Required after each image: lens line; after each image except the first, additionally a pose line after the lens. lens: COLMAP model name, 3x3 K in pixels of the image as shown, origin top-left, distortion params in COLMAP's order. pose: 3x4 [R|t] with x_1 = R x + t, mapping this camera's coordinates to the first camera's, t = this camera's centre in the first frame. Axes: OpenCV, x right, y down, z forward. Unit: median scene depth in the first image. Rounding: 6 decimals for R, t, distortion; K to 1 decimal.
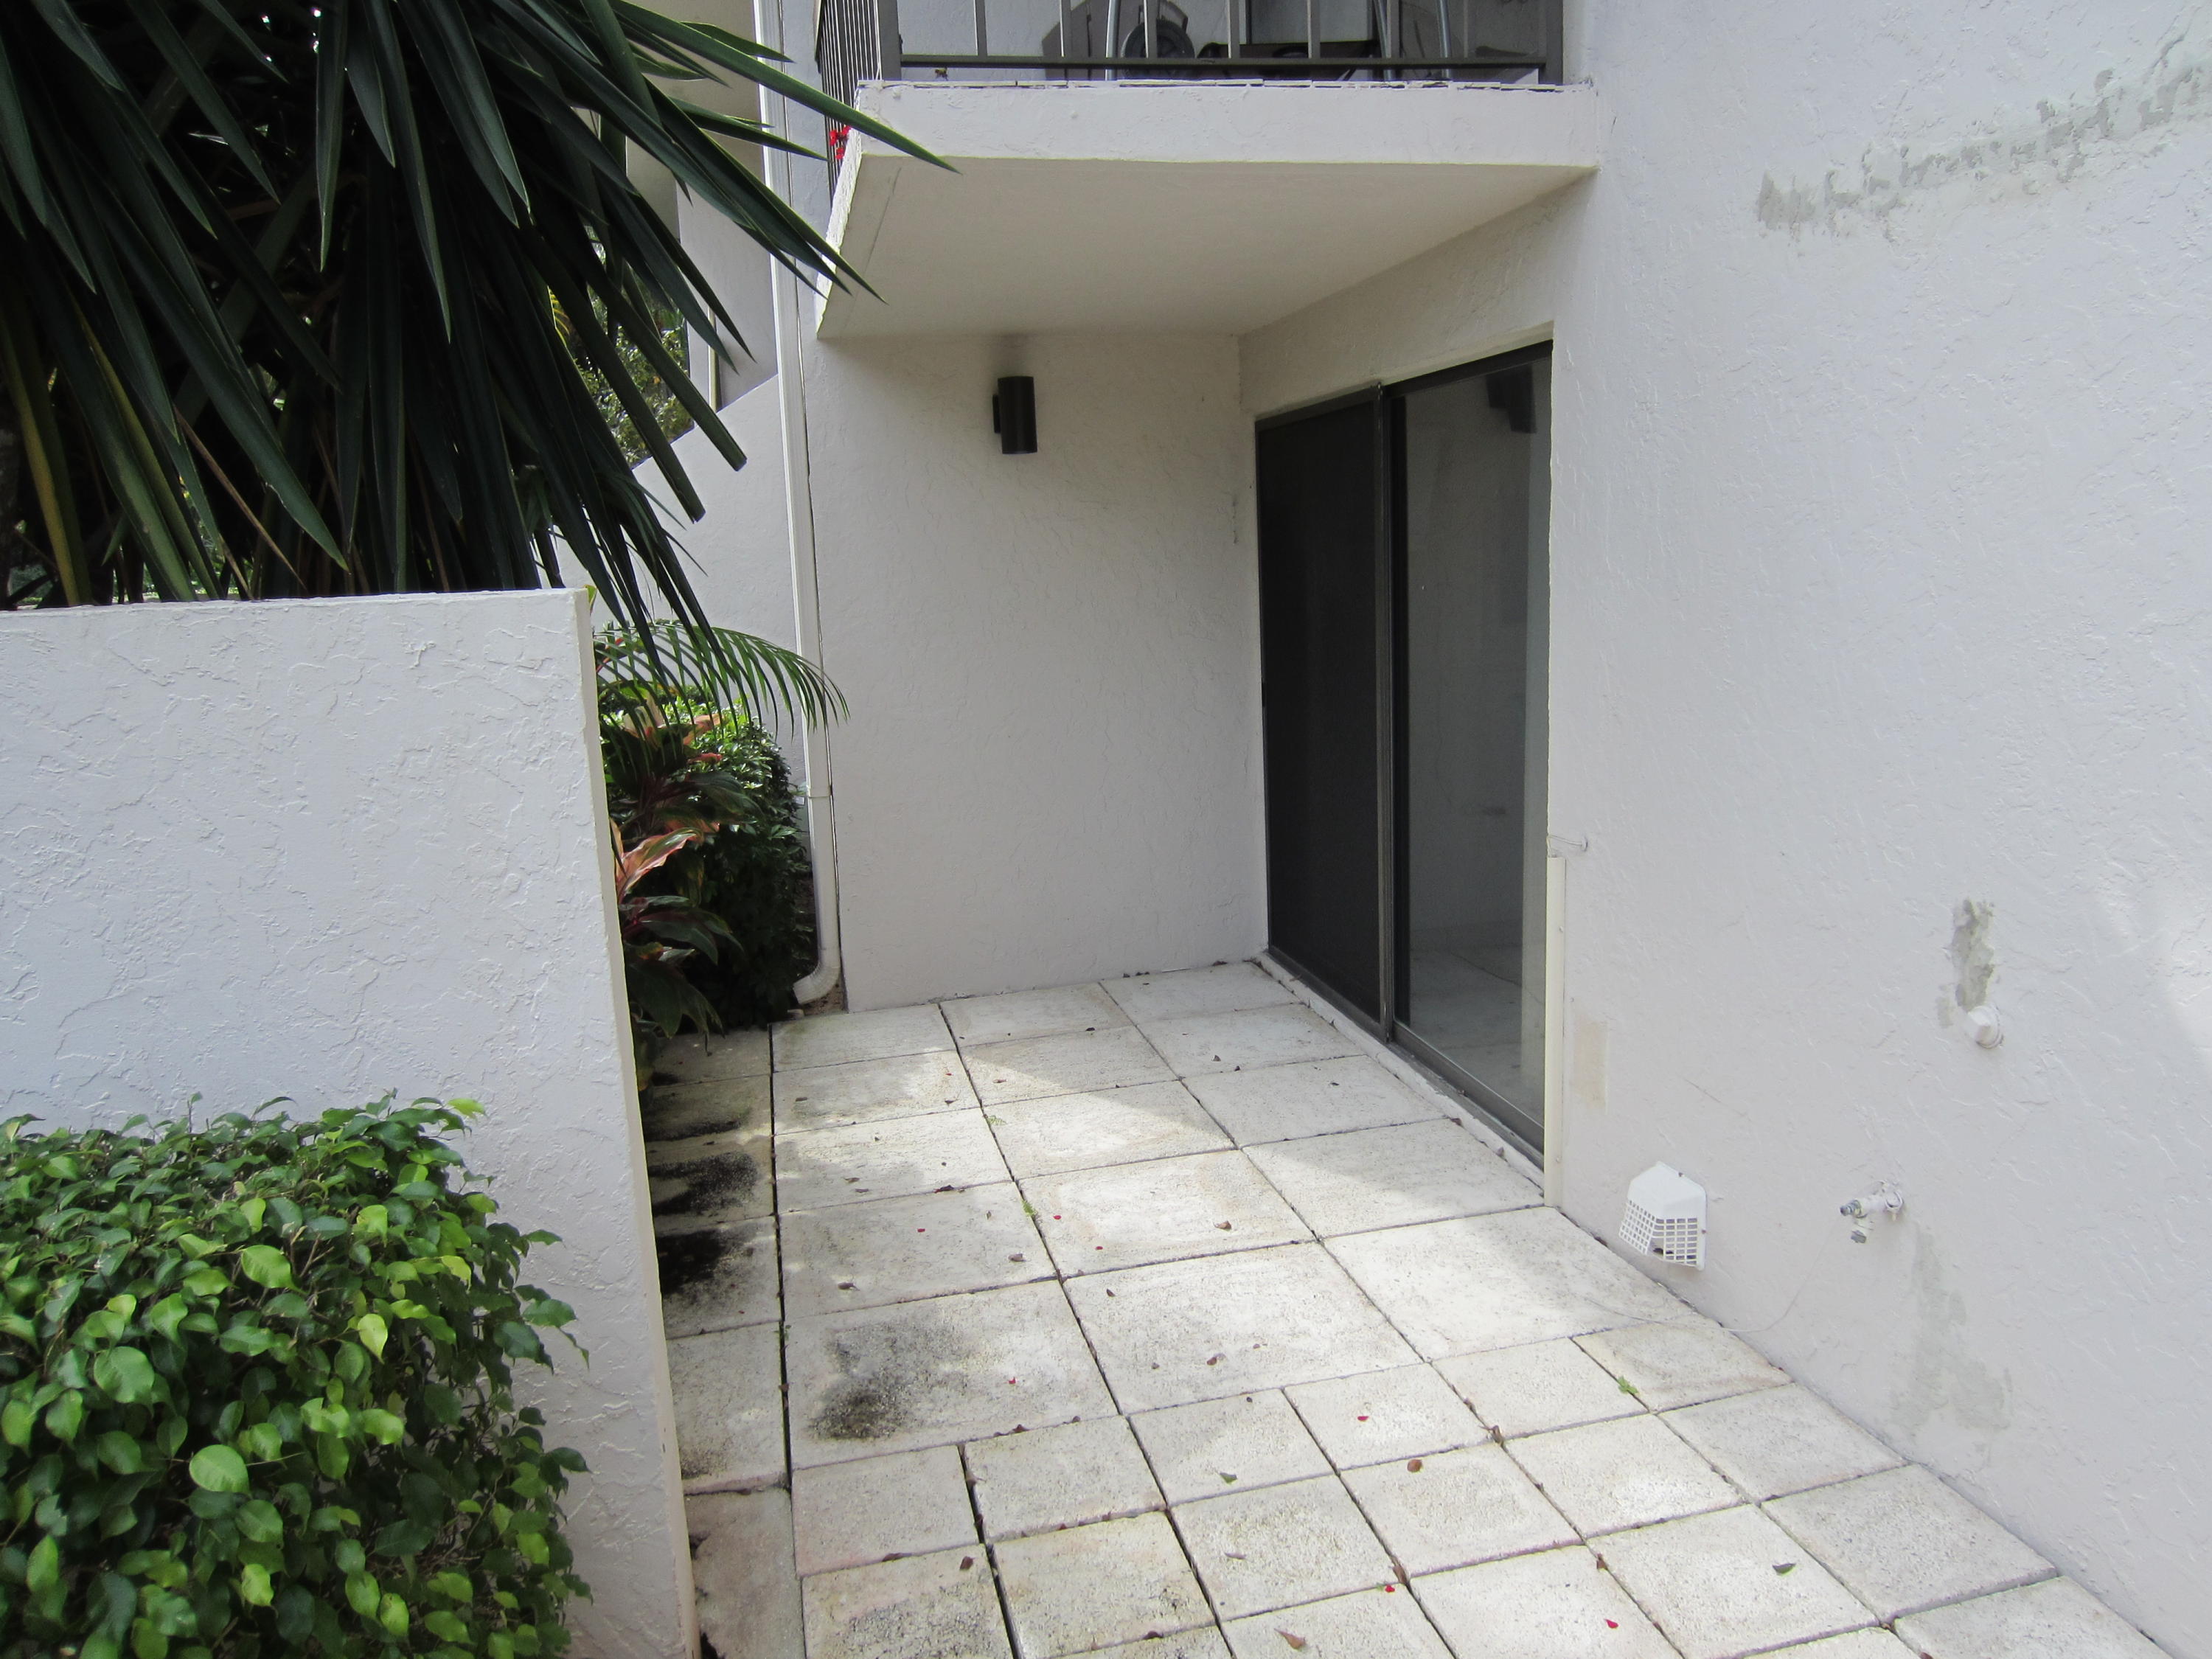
lens RADIAL K [[1598.7, 0, 1103.6], [0, 1598.7, 824.6], [0, 0, 1]] dist [-0.015859, 0.012312]
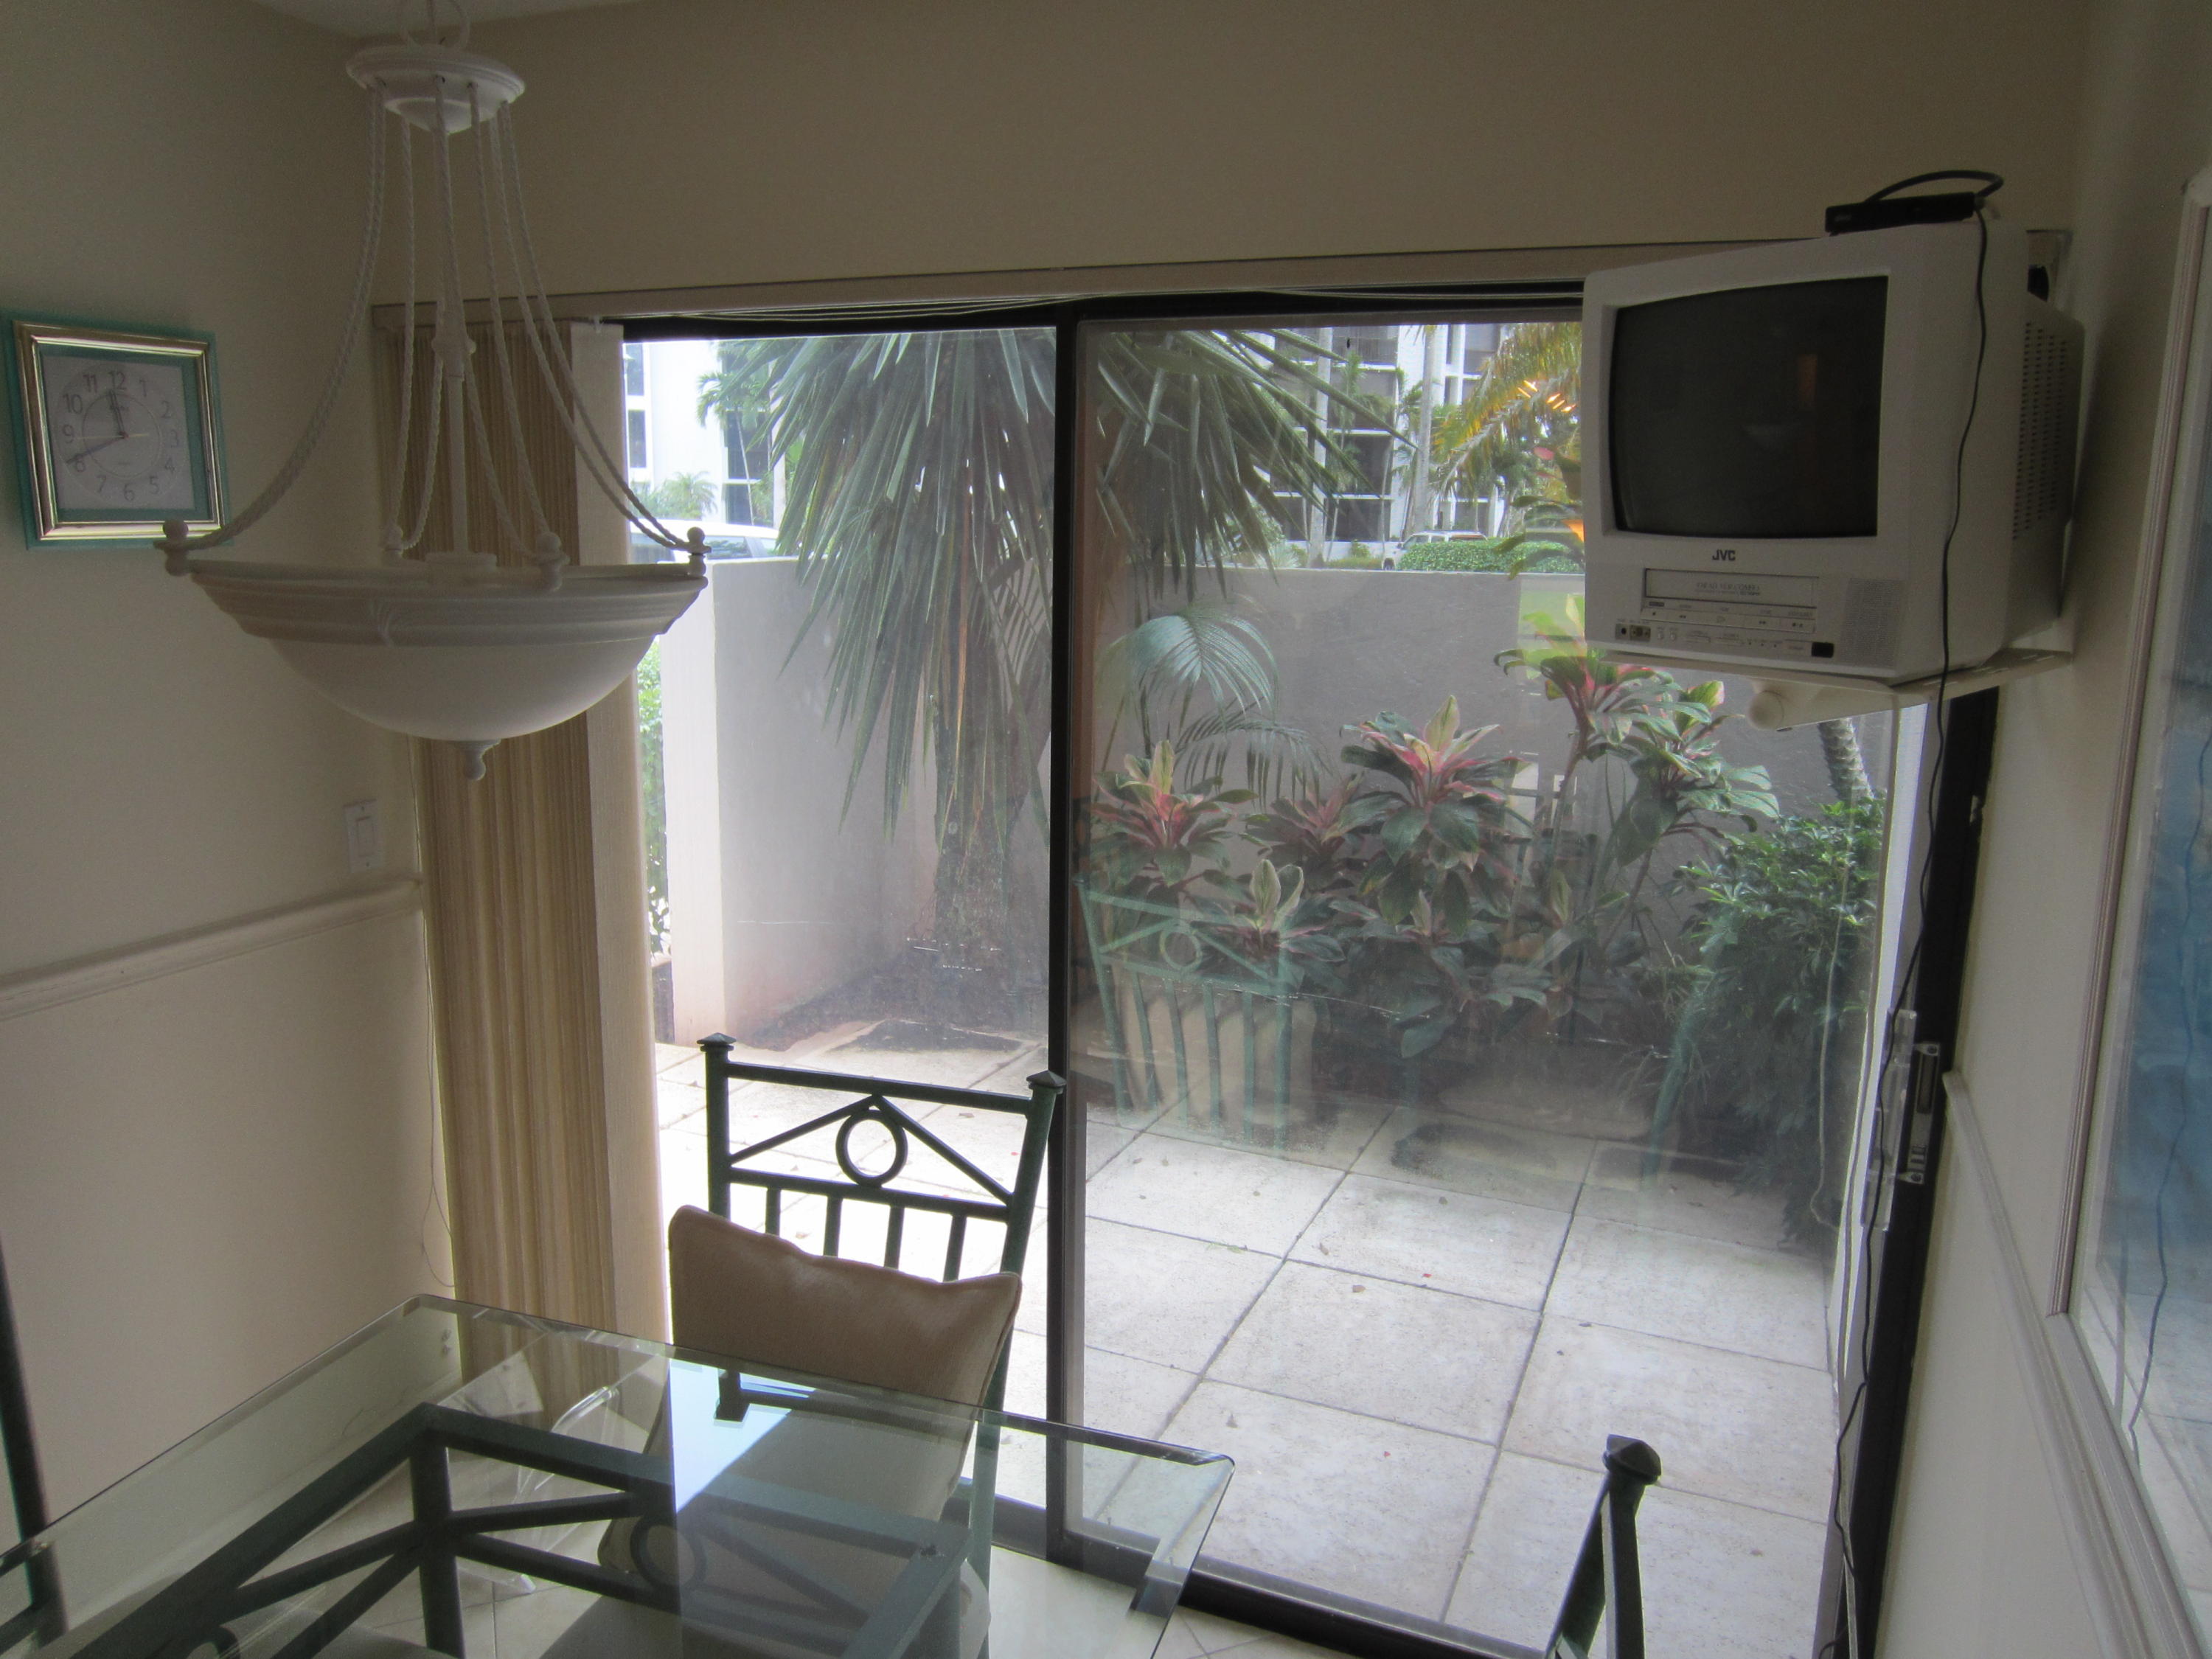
lens RADIAL K [[1598.7, 0, 1103.6], [0, 1598.7, 824.6], [0, 0, 1]] dist [-0.015859, 0.012312]
pose [[-0.585672, 0.177595, -0.790853, 0.558498], [-0.133141, 0.941370, 0.309993, -0.257546], [0.799539, 0.286849, -0.527689, 1.265138]]
